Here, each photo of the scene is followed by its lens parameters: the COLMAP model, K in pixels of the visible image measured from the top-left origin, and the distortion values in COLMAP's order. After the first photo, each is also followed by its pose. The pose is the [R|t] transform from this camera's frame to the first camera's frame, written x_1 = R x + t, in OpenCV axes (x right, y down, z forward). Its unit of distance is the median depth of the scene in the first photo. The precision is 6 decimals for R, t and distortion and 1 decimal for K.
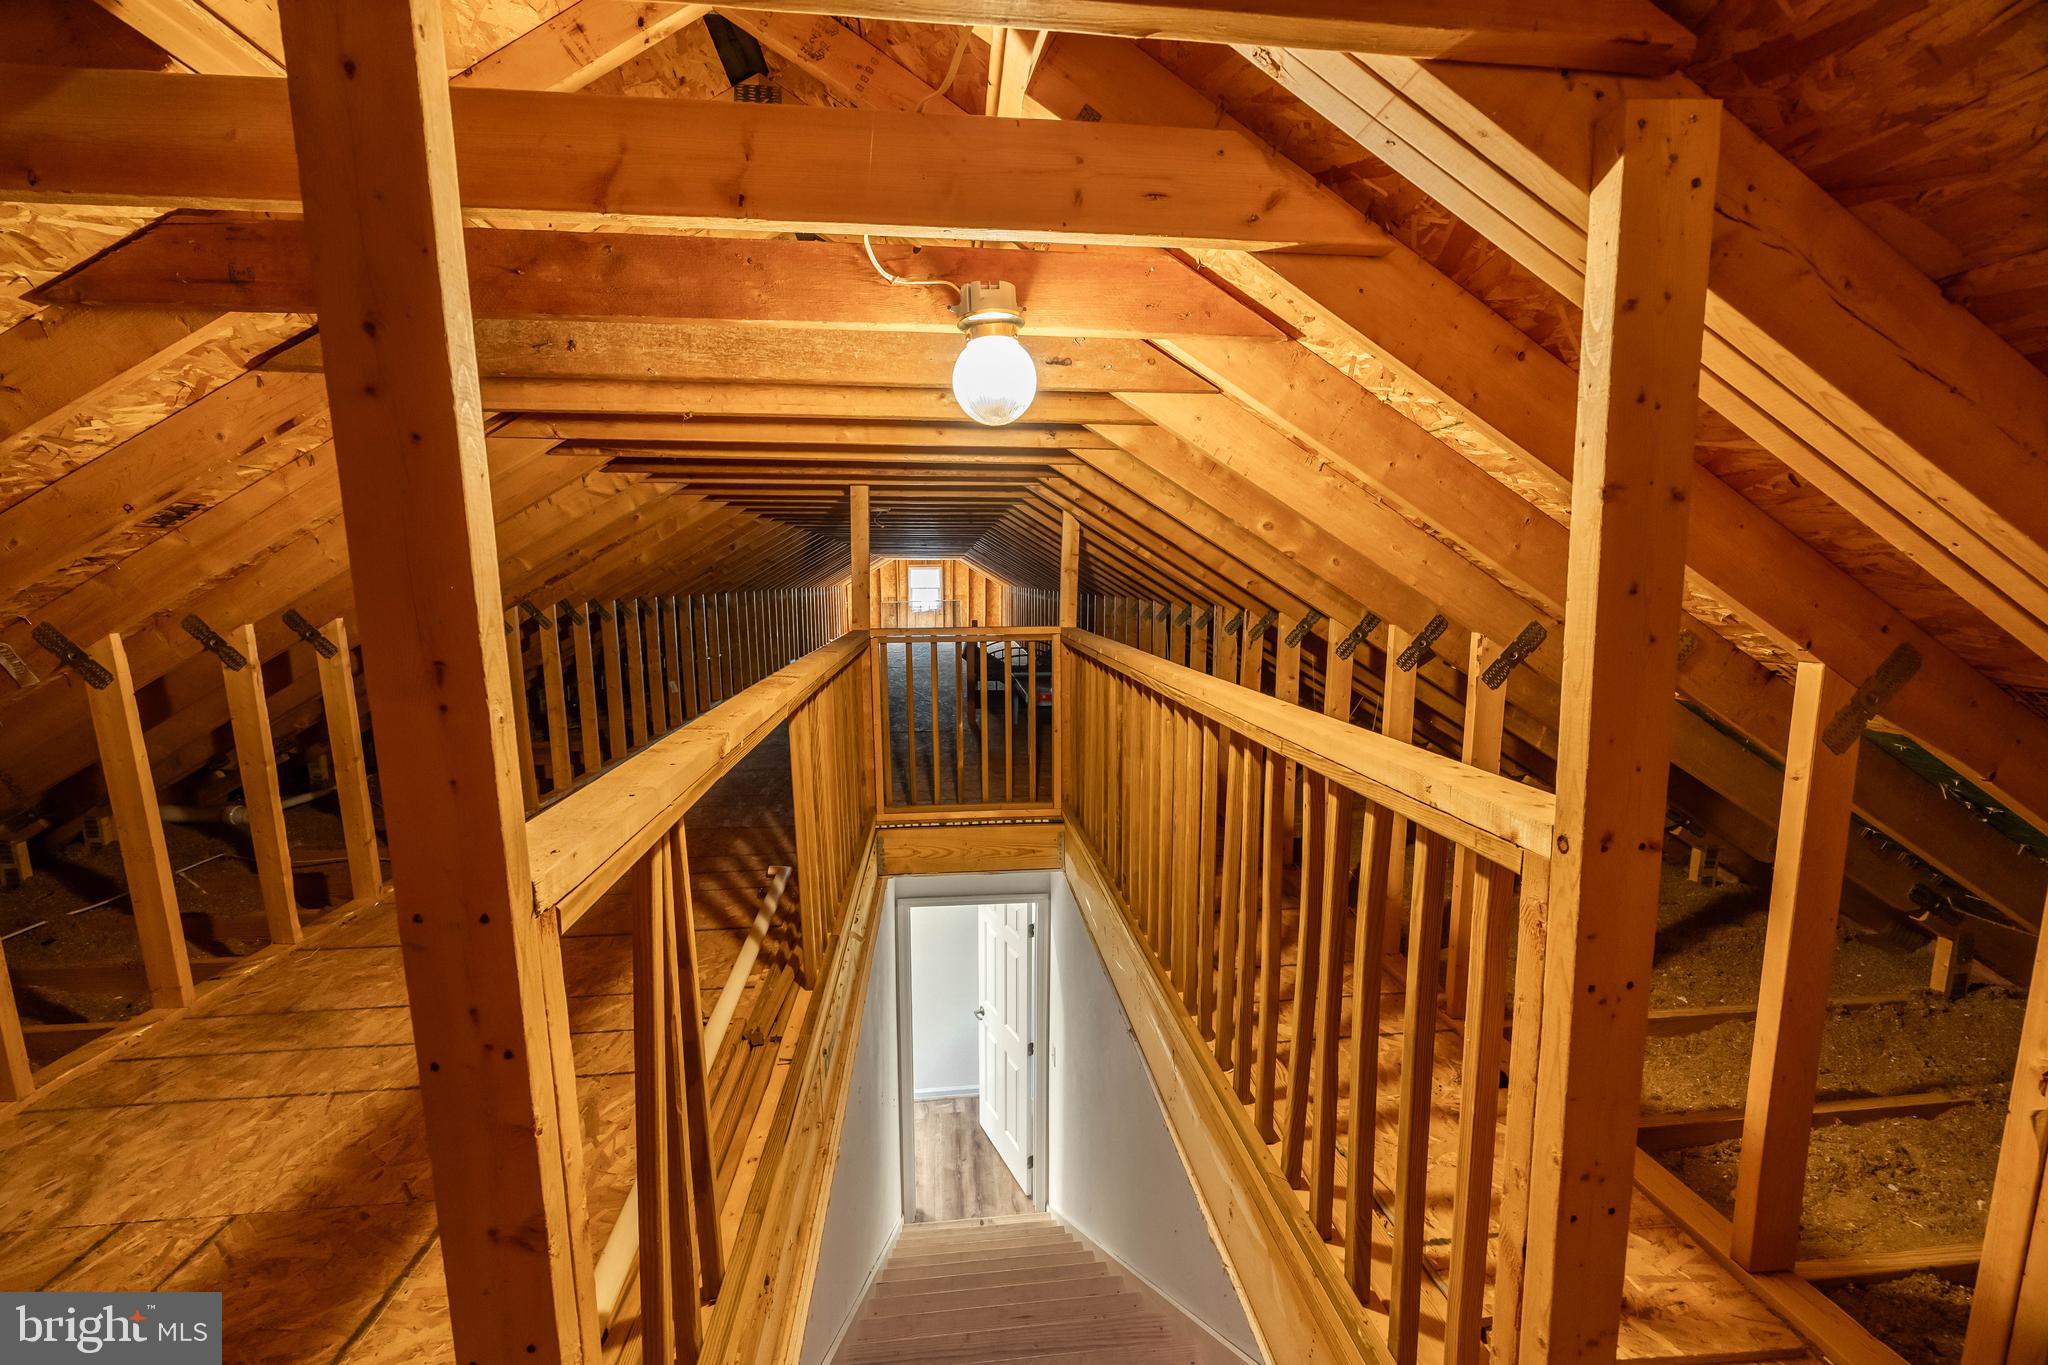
lens RADIAL K [[783.0, 0, 1023.2], [0, 783.0, 685.5], [0, 0, 1]] dist [-0.002069, -0.000747]
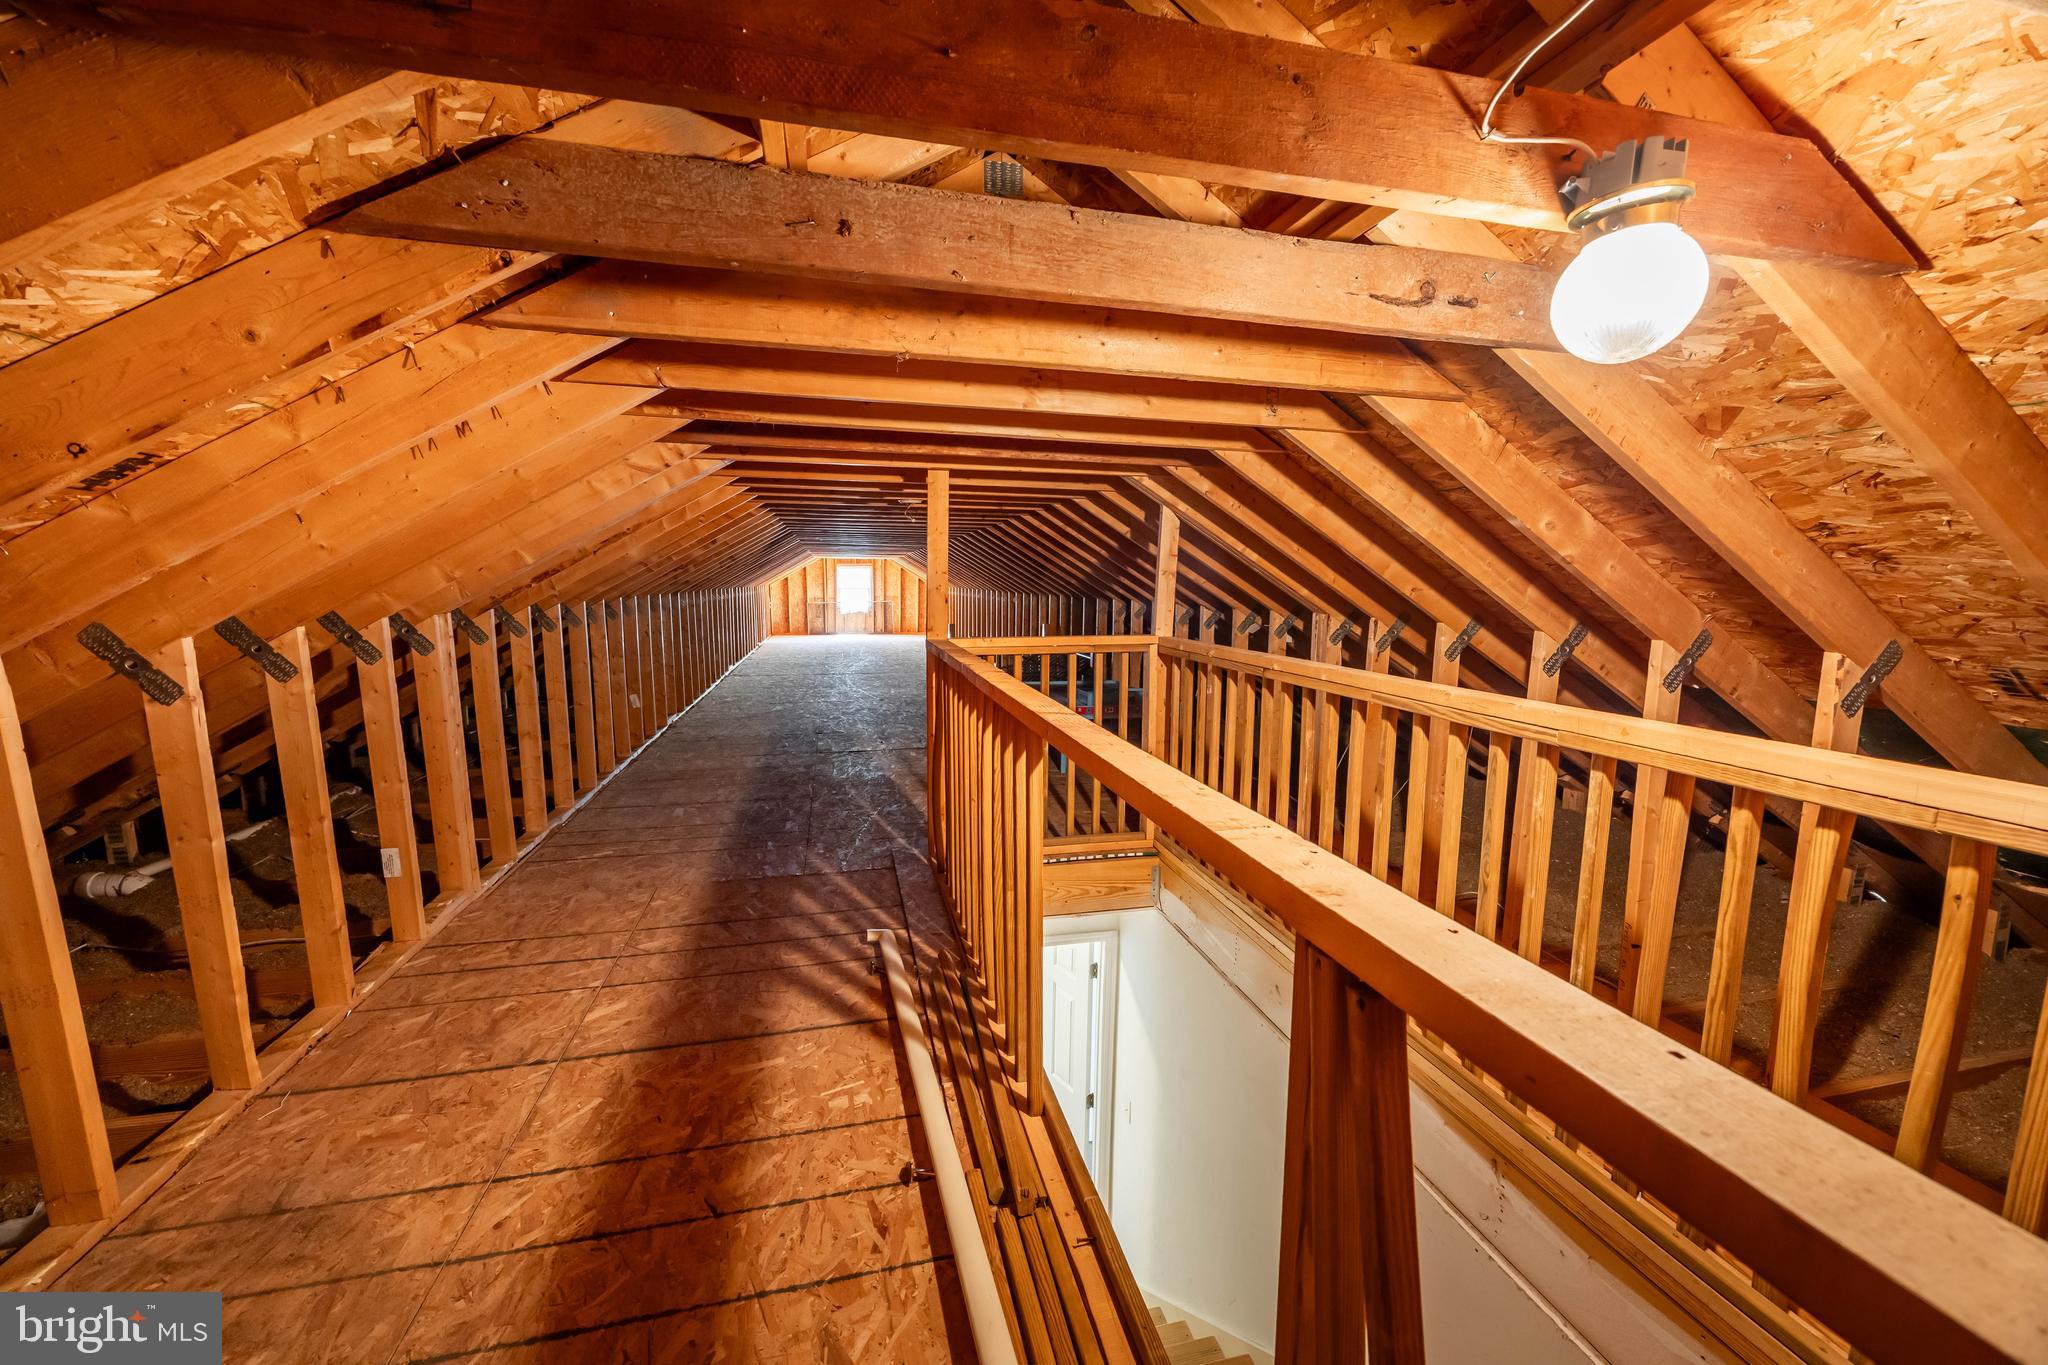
lens RADIAL K [[783.0, 0, 1026.5], [0, 783.0, 685.5], [0, 0, 1]] dist [-0.002069, -0.000747]
pose [[0.990944, -0.006739, 0.134107, -0.391966], [0.006898, 0.999976, -0.000722, -0.034067], [-0.134099, 0.001640, 0.990967, 0.244702]]
